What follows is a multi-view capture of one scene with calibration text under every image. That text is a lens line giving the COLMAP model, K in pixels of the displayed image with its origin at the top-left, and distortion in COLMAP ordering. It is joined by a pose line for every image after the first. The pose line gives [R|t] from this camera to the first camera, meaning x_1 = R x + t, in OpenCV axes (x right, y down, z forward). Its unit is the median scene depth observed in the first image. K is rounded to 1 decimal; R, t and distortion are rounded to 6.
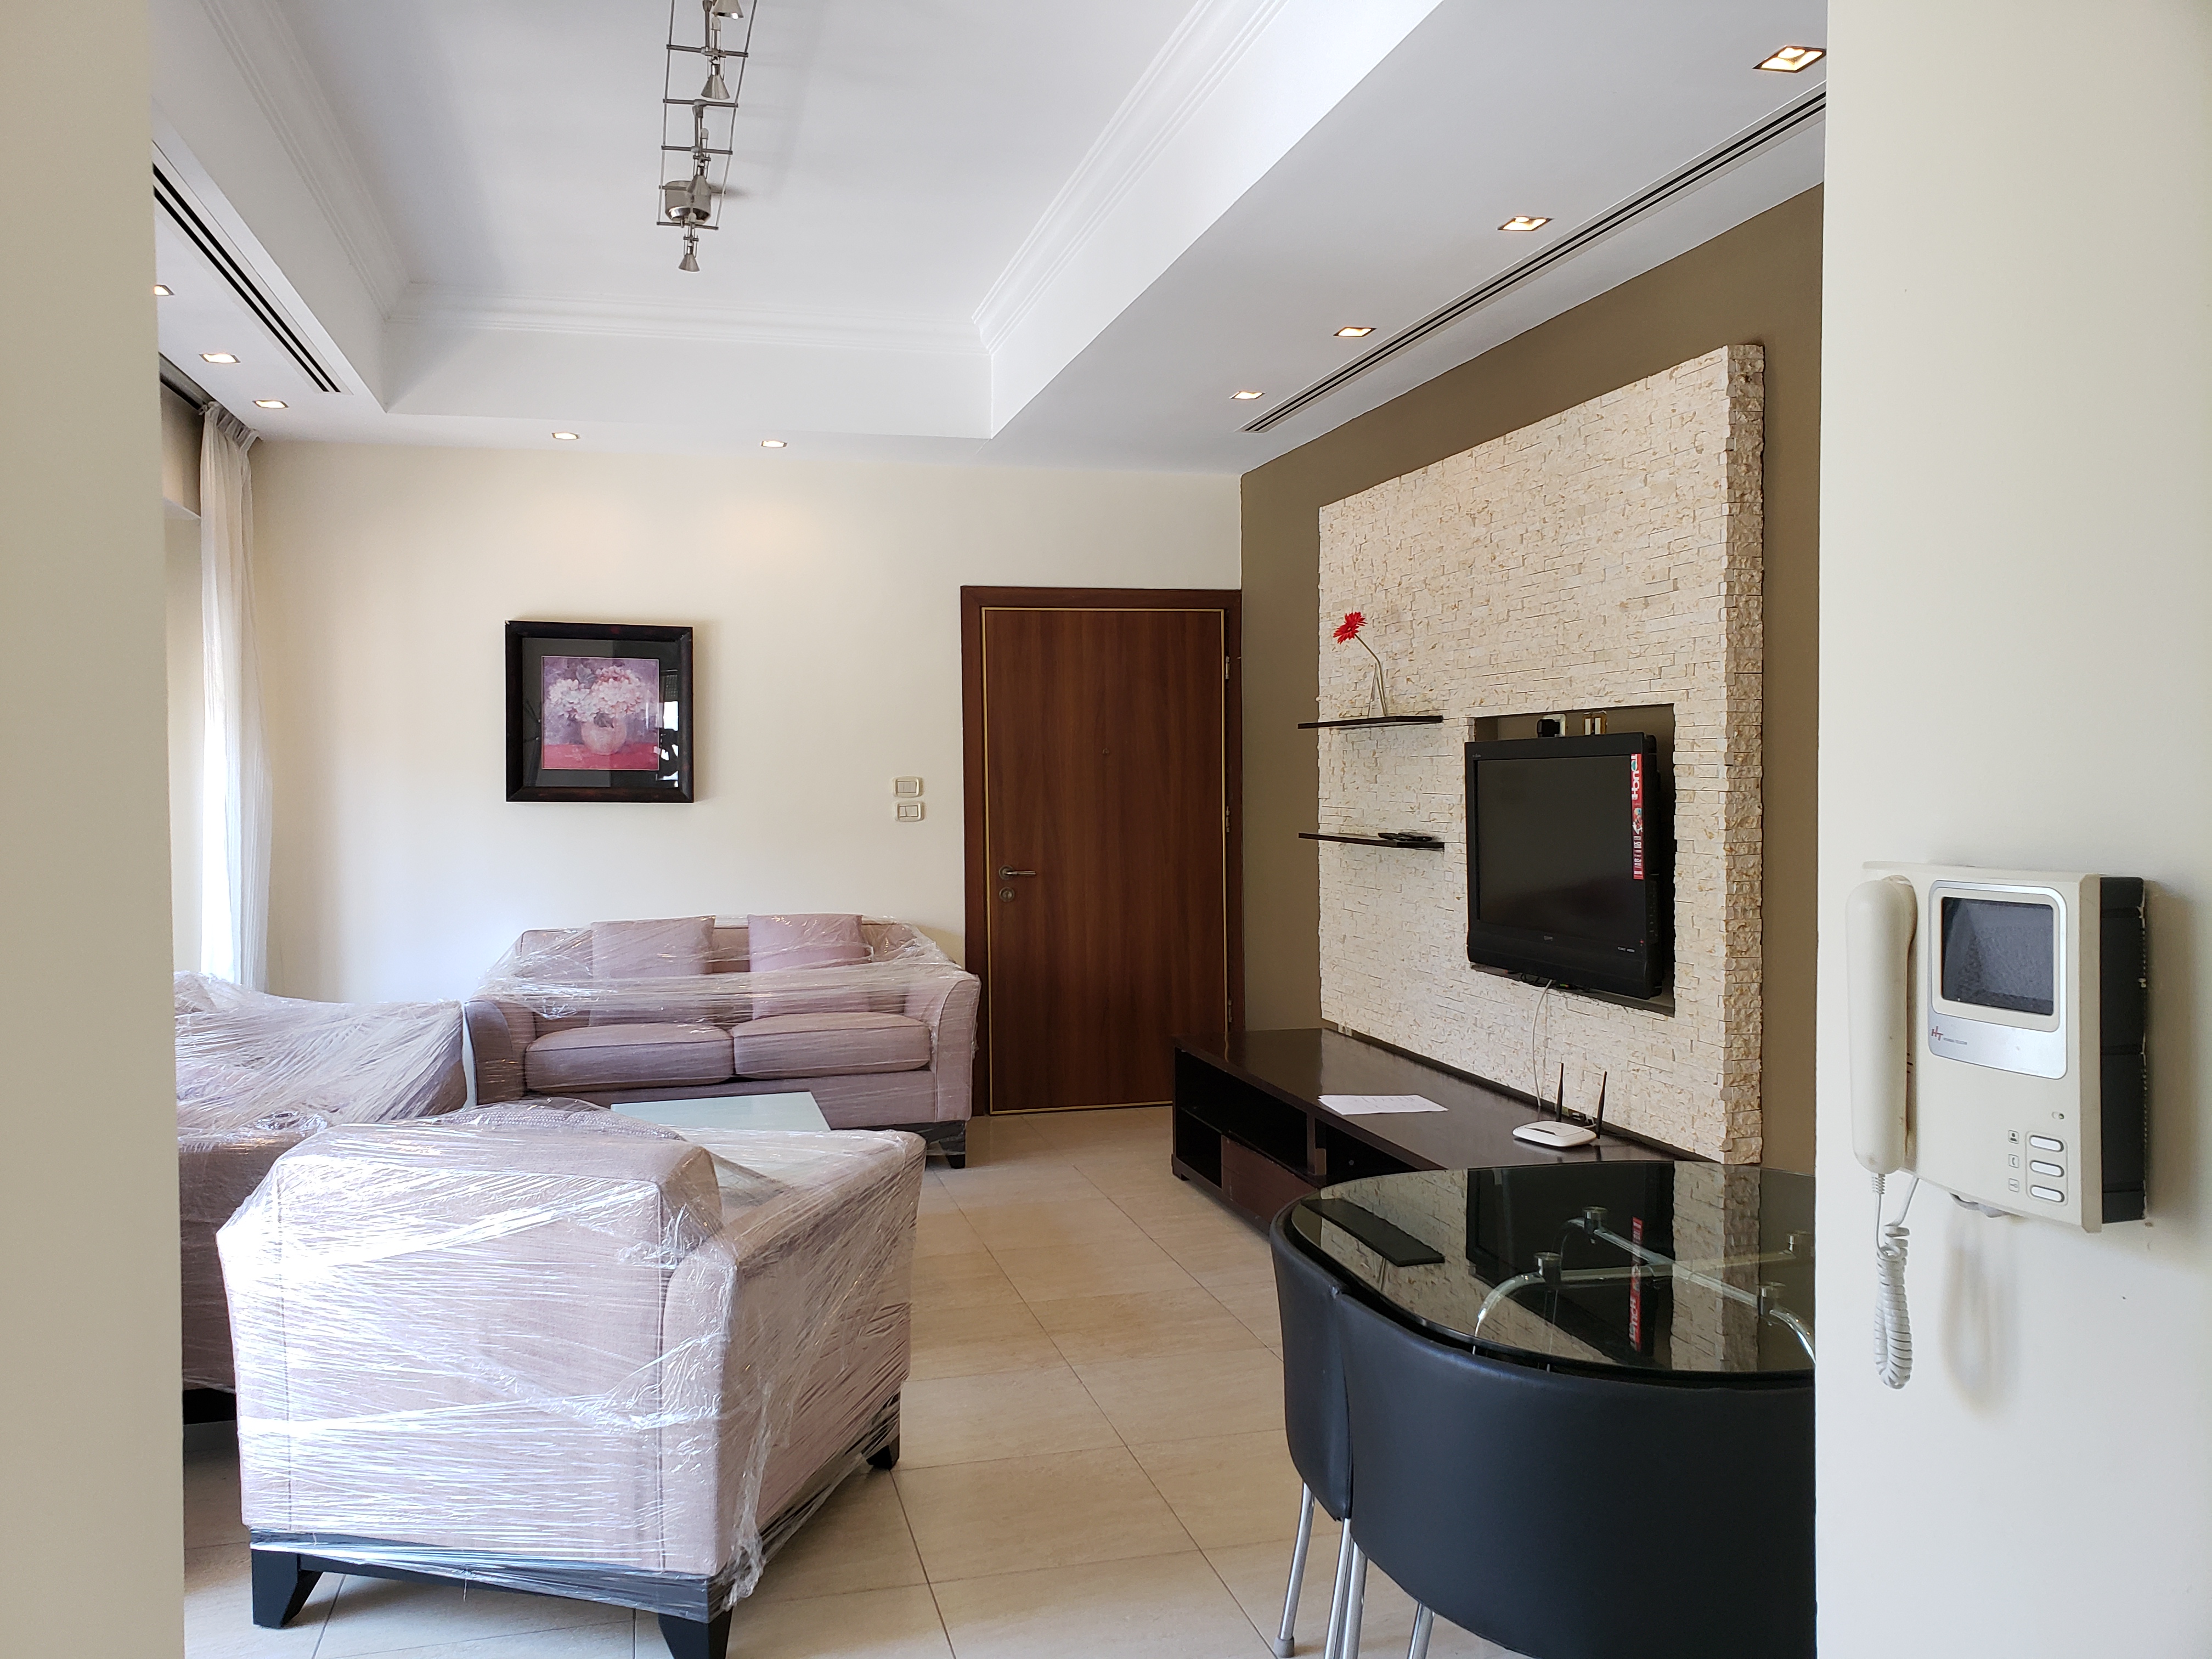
lens RADIAL K [[1712.6, 0, 1106.0], [0, 1712.6, 829.5], [0, 0, 1]] dist [0.055926, -0.137443]
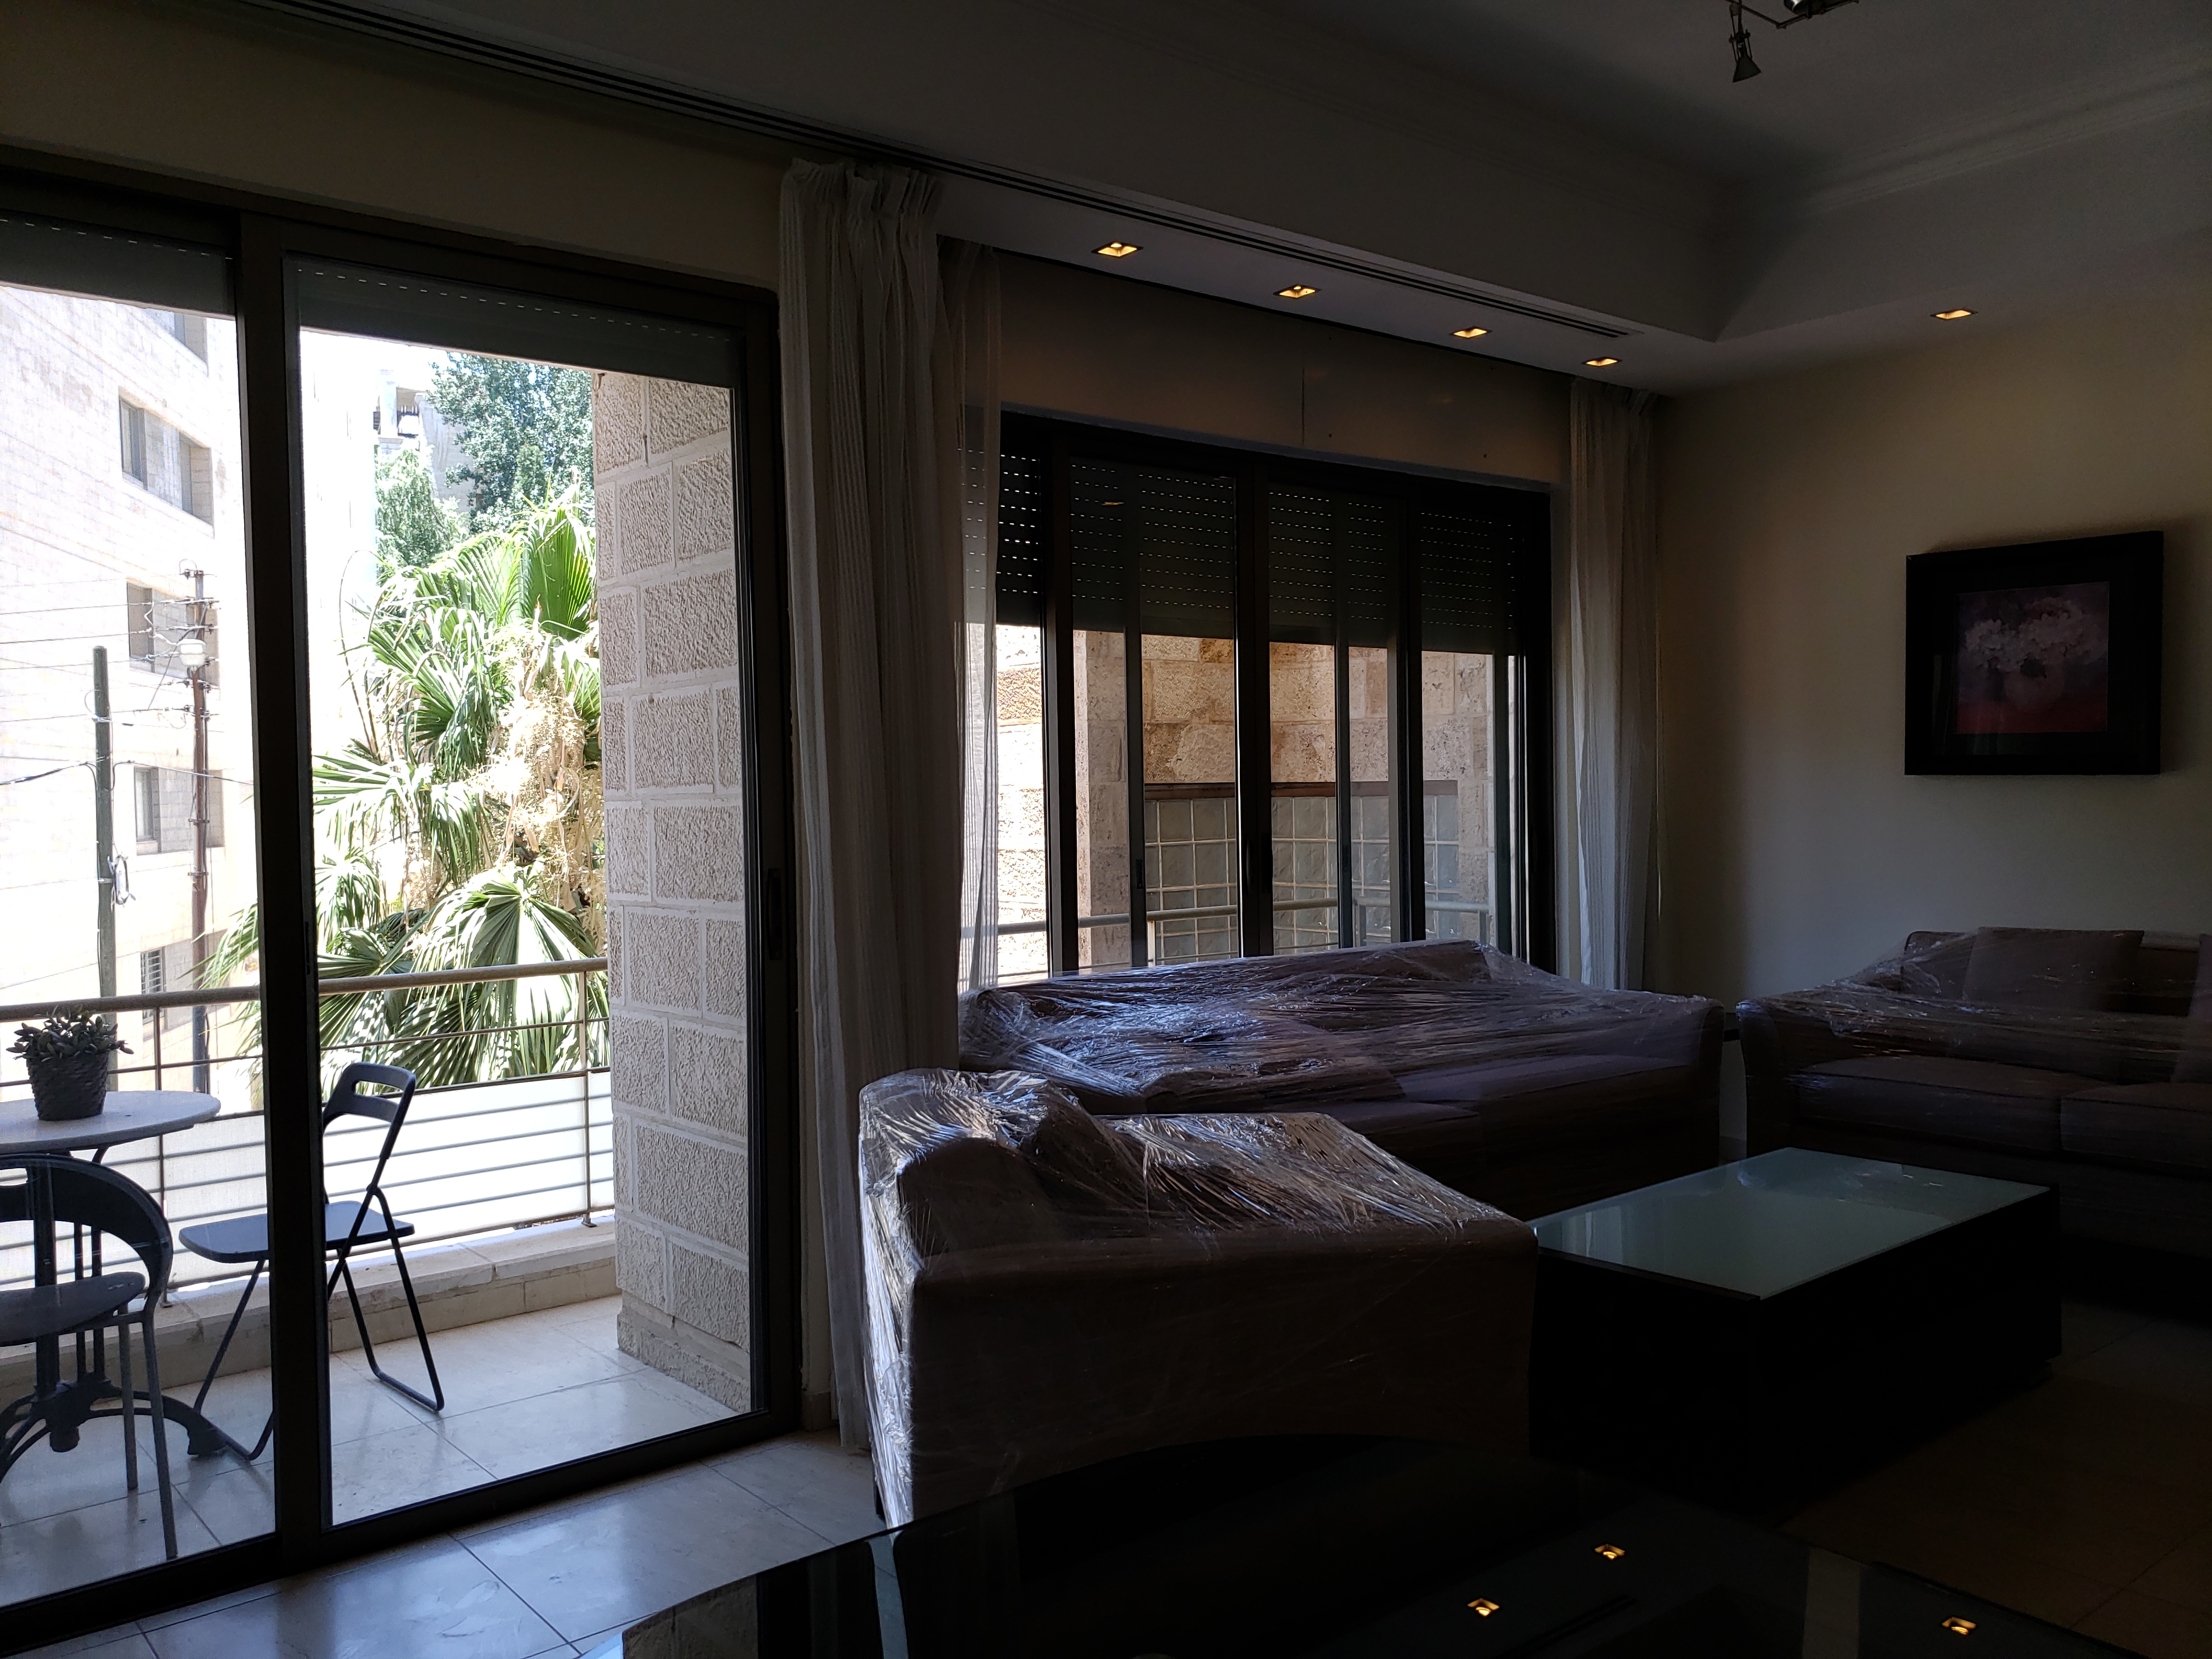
lens RADIAL K [[1712.6, 0, 1106.0], [0, 1712.6, 829.5], [0, 0, 1]] dist [0.055926, -0.137443]
pose [[0.406789, 0.017808, -0.913349, 0.283729], [-0.009580, 0.999838, 0.015228, 0.000954], [0.913472, 0.002556, 0.406894, 0.355526]]
